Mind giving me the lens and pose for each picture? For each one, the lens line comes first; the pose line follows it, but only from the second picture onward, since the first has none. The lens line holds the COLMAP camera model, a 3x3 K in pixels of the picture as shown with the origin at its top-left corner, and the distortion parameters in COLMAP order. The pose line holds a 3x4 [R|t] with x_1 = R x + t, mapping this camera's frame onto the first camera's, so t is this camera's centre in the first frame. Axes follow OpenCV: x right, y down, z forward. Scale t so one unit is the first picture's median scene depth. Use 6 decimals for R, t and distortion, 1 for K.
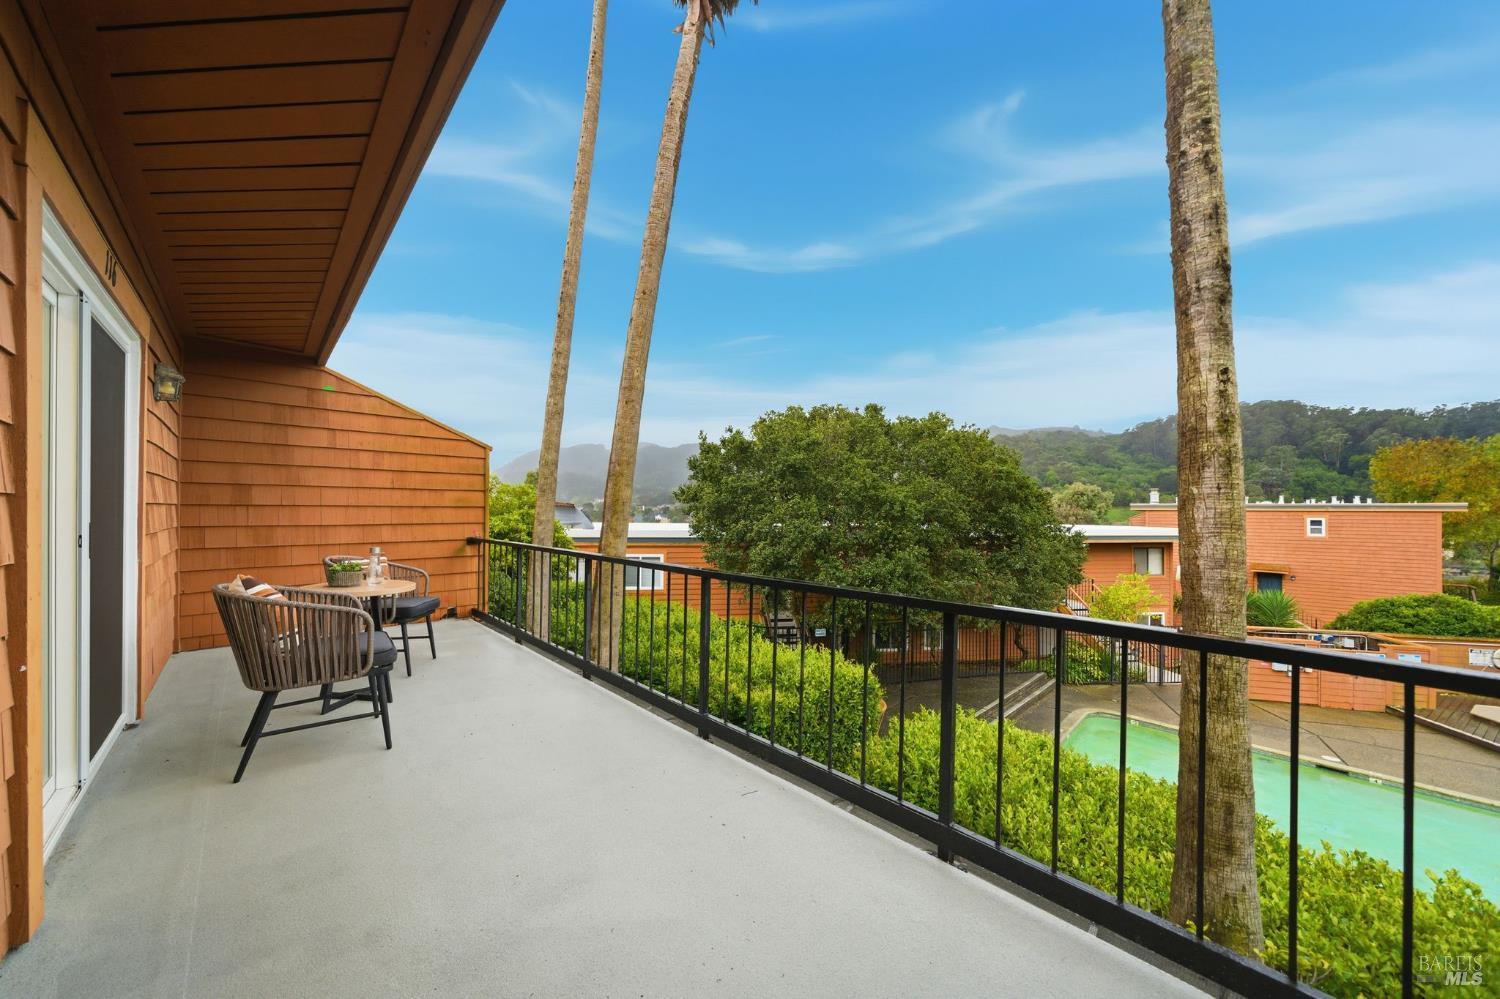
lens RADIAL K [[529.0, 0, 753.1], [0, 529.0, 501.6], [0, 0, 1]] dist [0.004819, 0.001131]
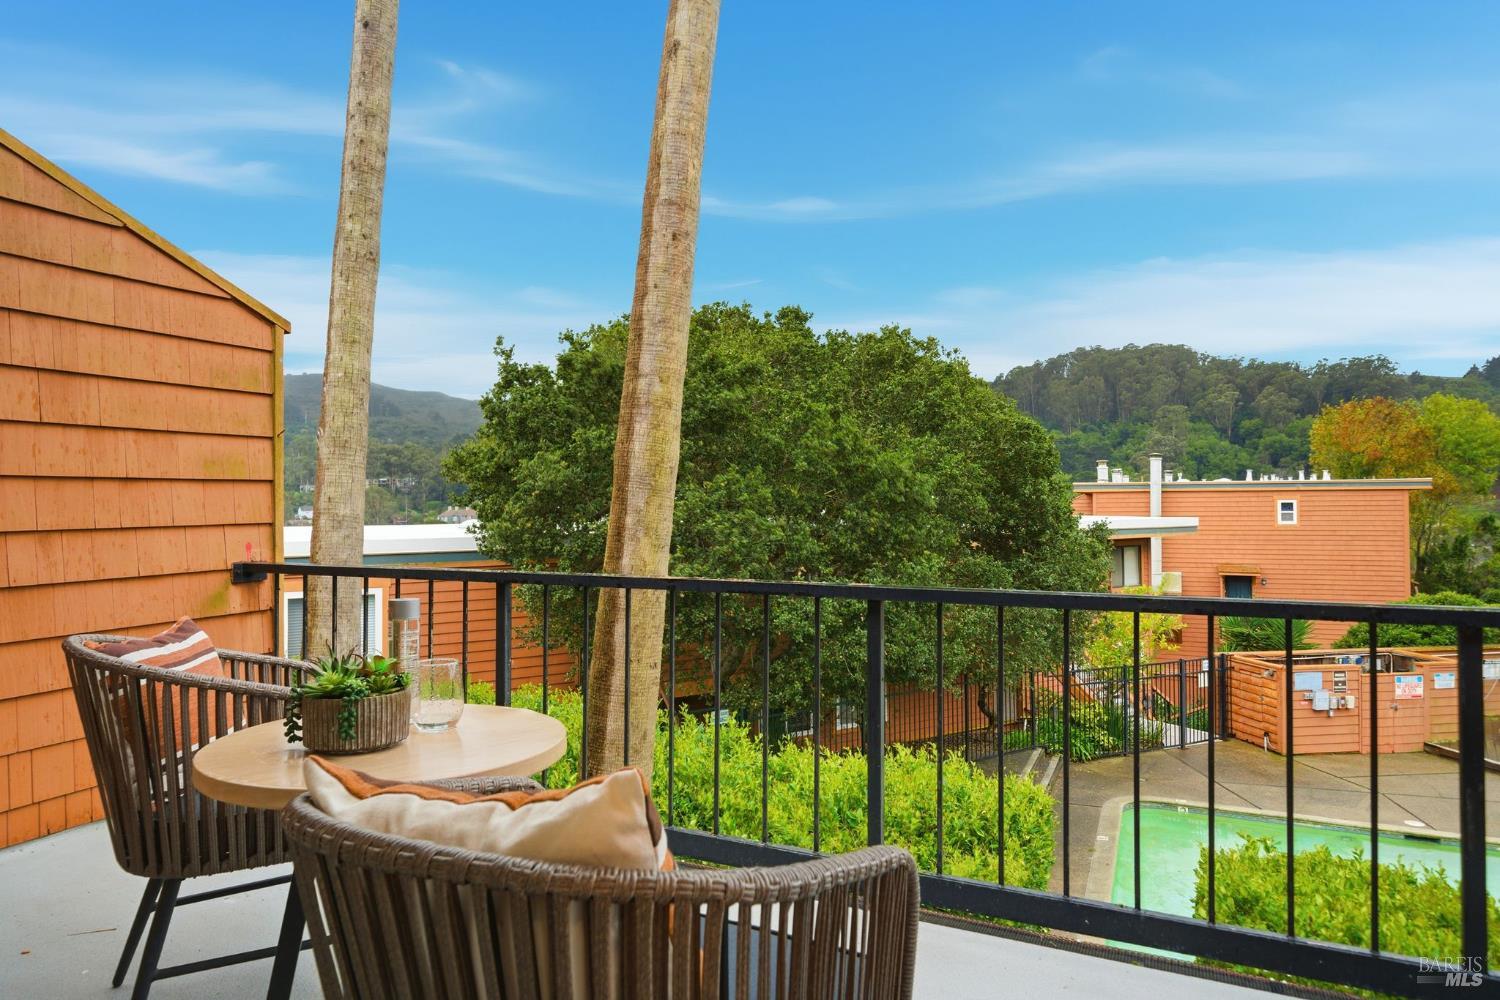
lens RADIAL K [[918.4, 0, 752.3], [0, 918.4, 488.0], [0, 0, 1]] dist [0.011922, -0.000199]
pose [[0.934689, -0.009541, 0.355338, -0.113228], [0.008926, 0.999954, 0.003370, 0.004229], [-0.355354, 0.000022, 0.934732, 0.071365]]
